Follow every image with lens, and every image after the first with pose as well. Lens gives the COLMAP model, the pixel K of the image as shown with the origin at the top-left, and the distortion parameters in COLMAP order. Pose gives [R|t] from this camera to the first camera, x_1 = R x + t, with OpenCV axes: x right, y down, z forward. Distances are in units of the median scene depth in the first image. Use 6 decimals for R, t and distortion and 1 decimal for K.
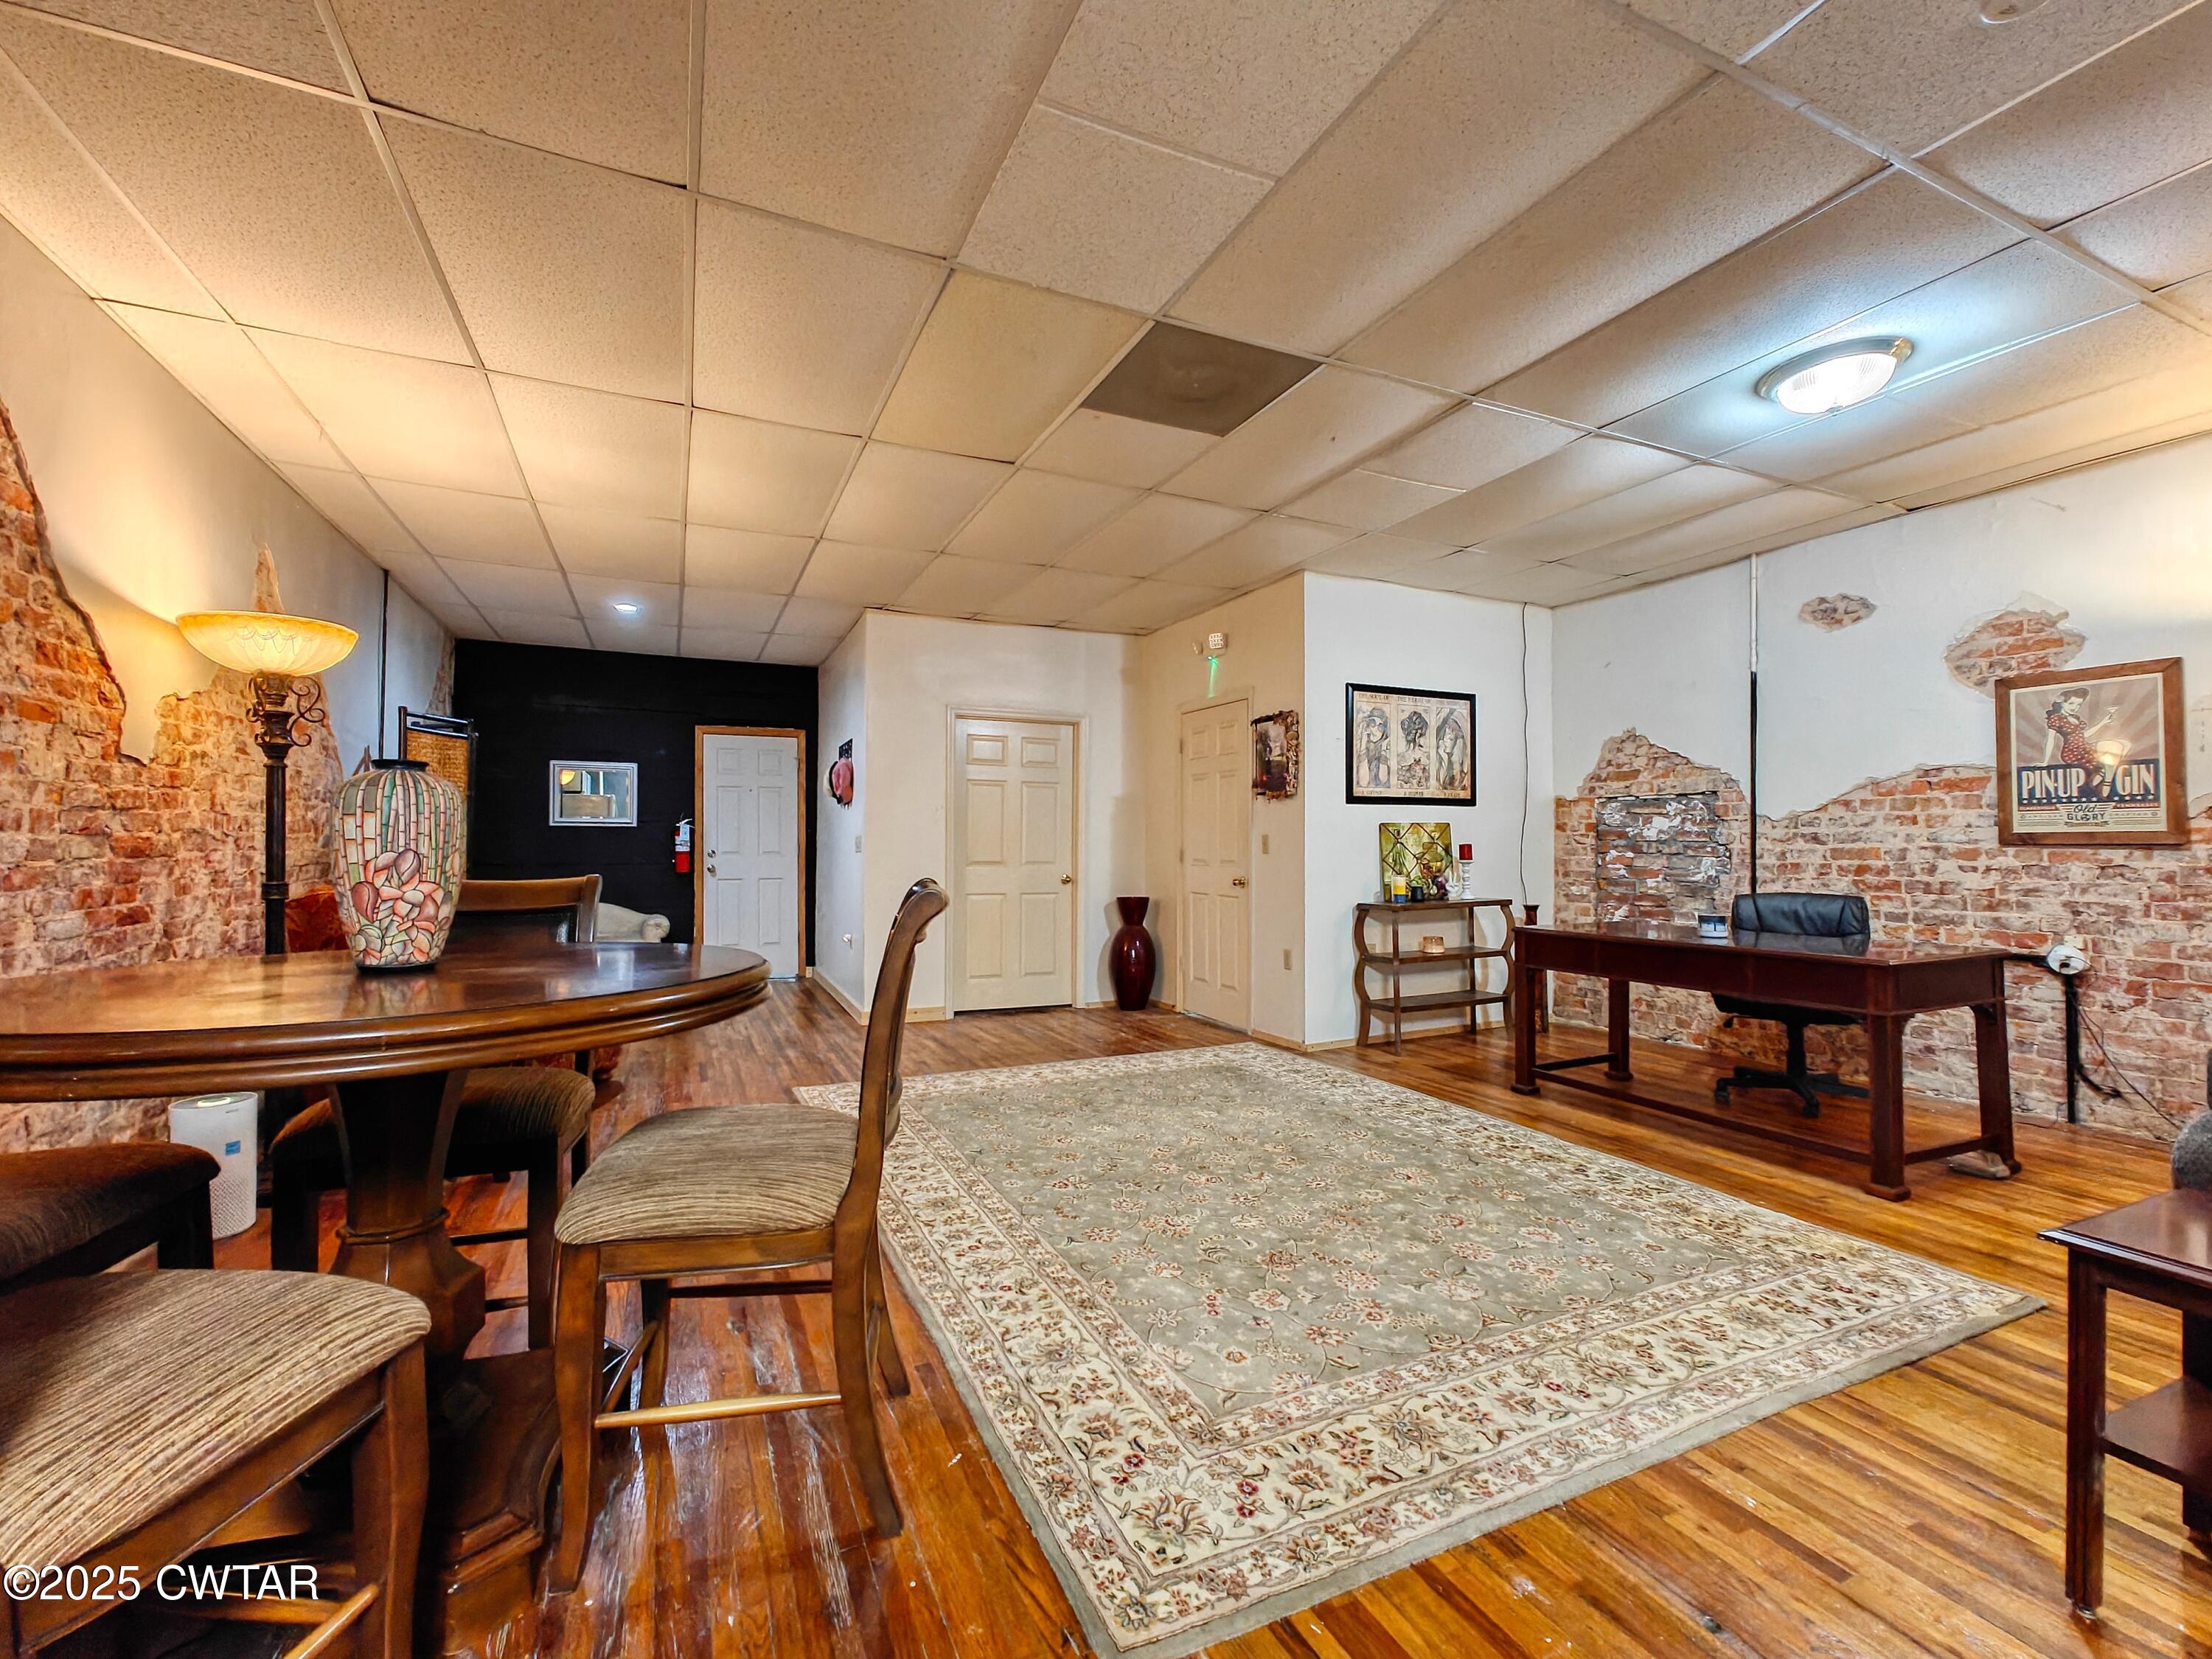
lens RADIAL K [[950.9, 0, 1103.1], [0, 950.9, 836.3], [0, 0, 1]] dist [0.003664, 0.000077]
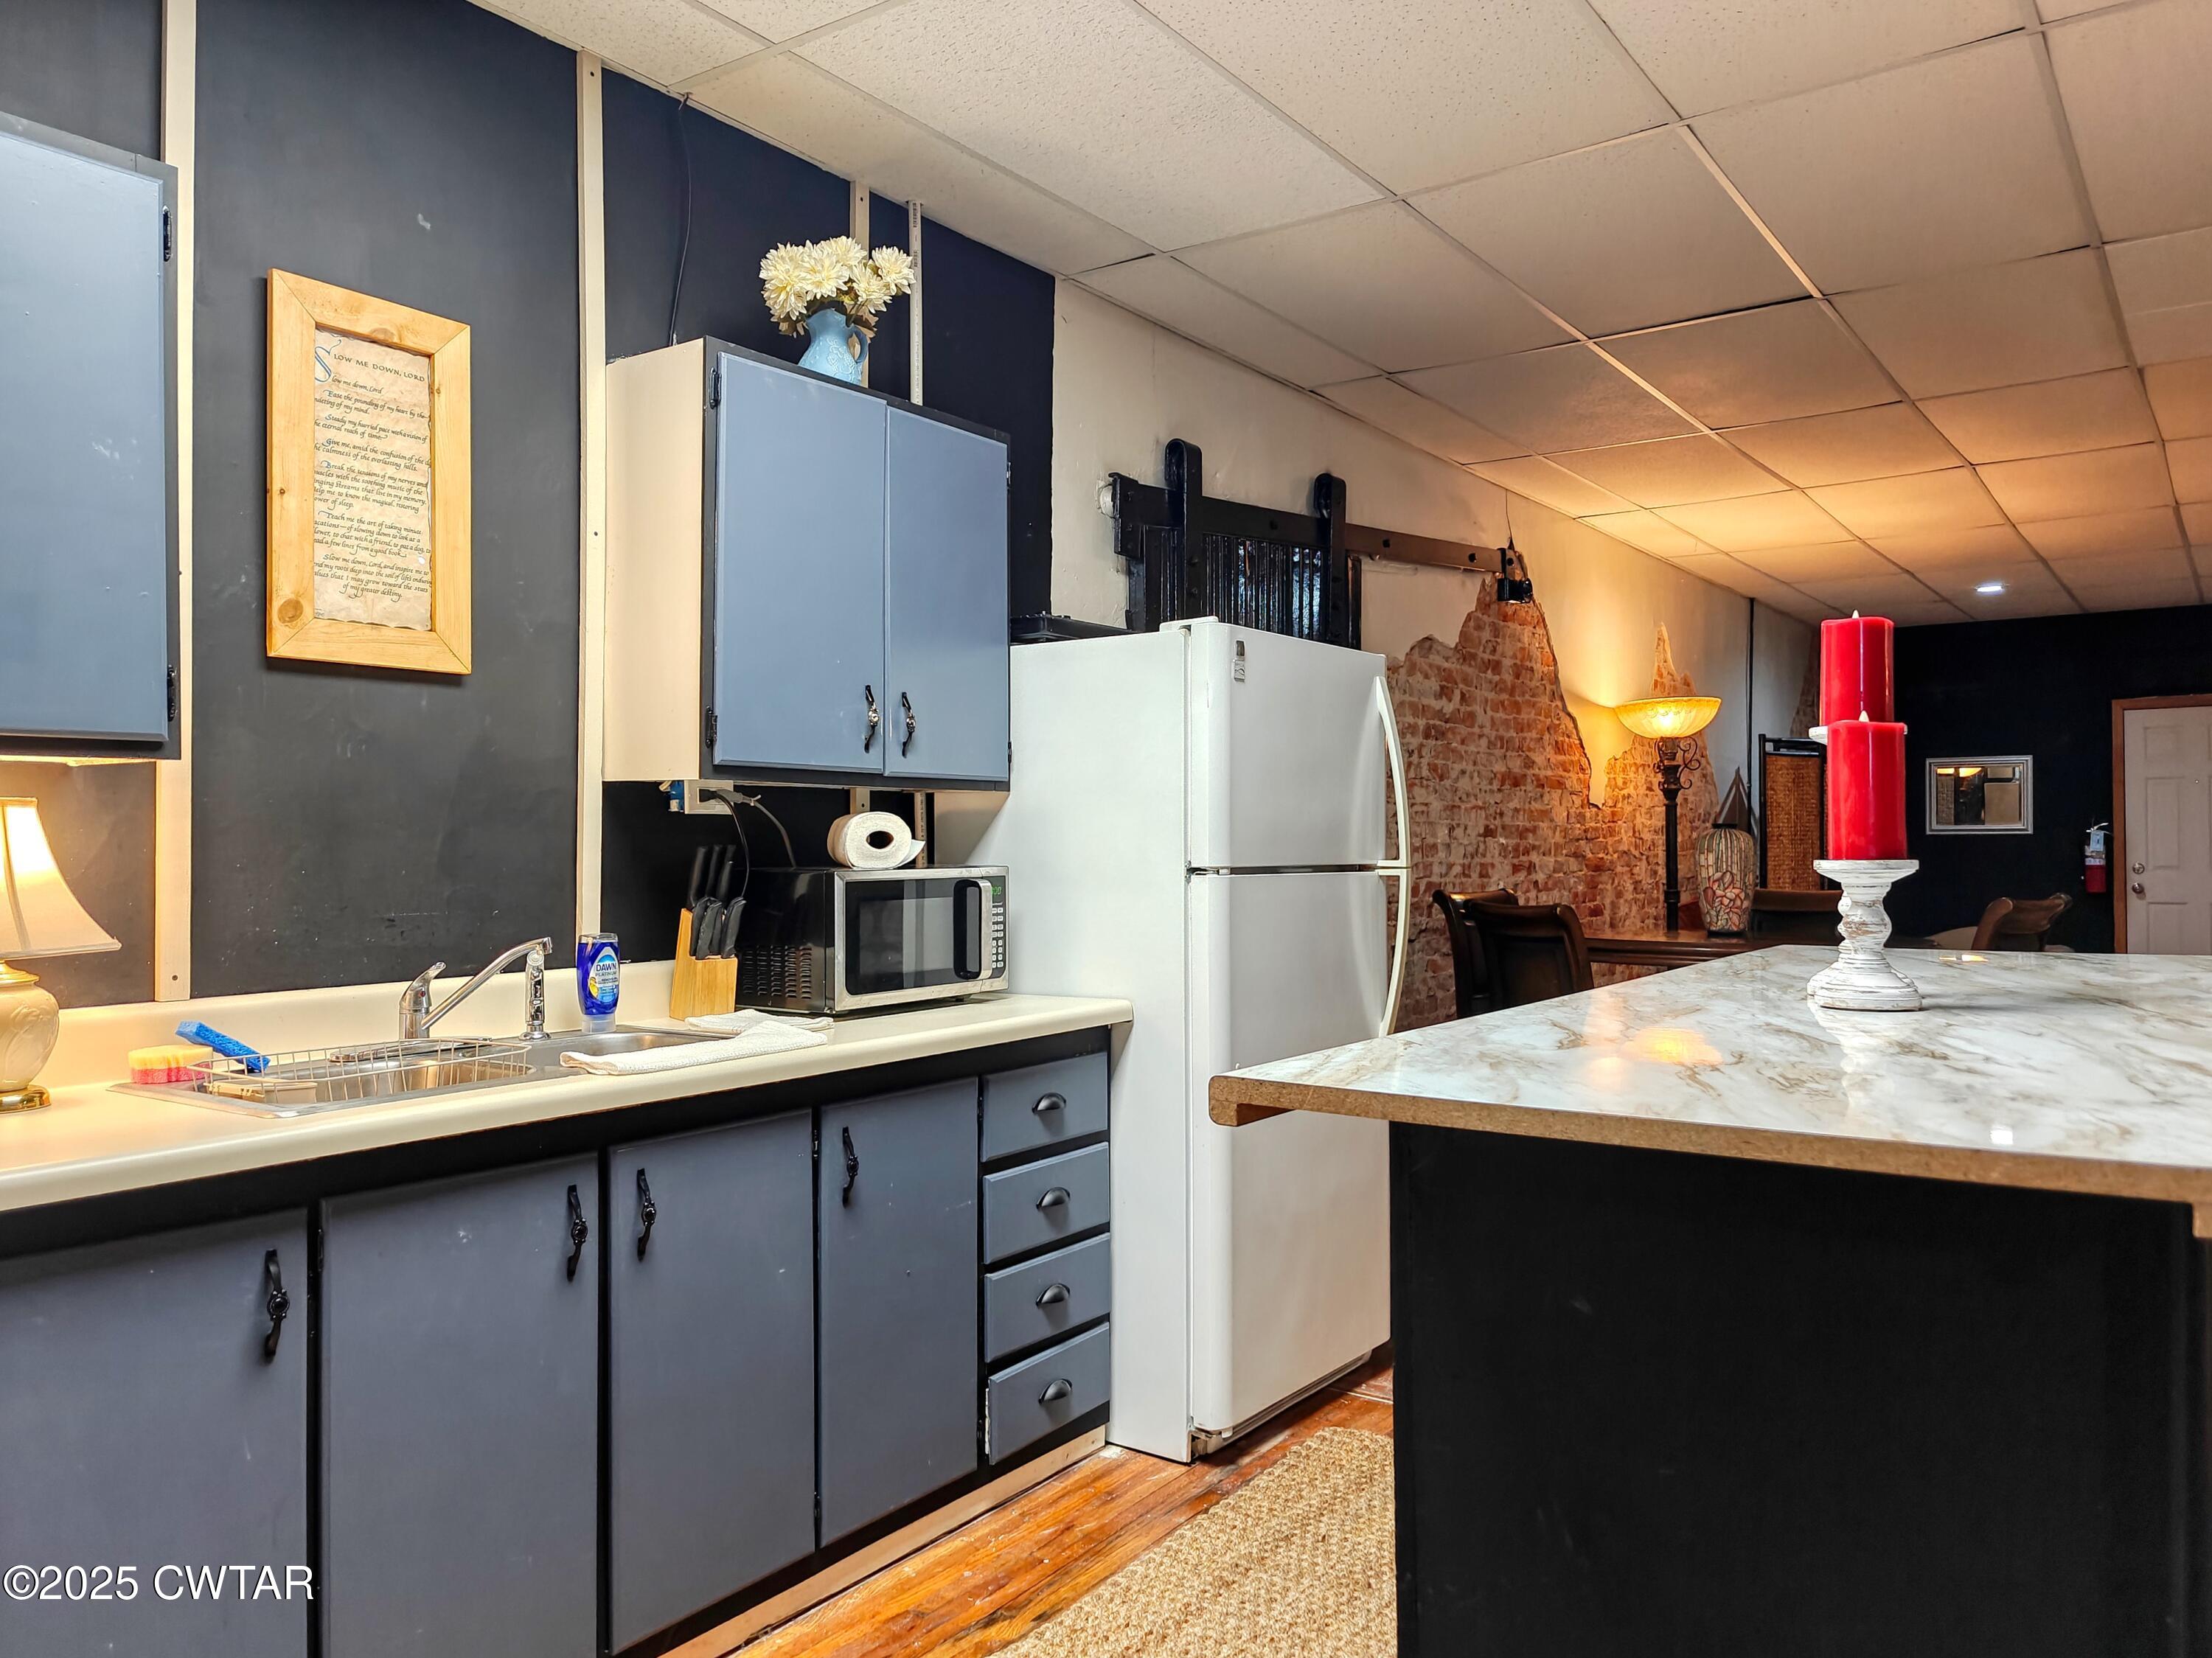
lens RADIAL K [[1610.0, 0, 1104.1], [0, 1610.0, 834.7], [0, 0, 1]] dist [0.011262, 0.001166]
pose [[0.495766, -0.011063, -0.868386, 0.717300], [0.012245, 0.999909, -0.005747, -0.027264], [0.868370, -0.007784, 0.495856, -0.830137]]
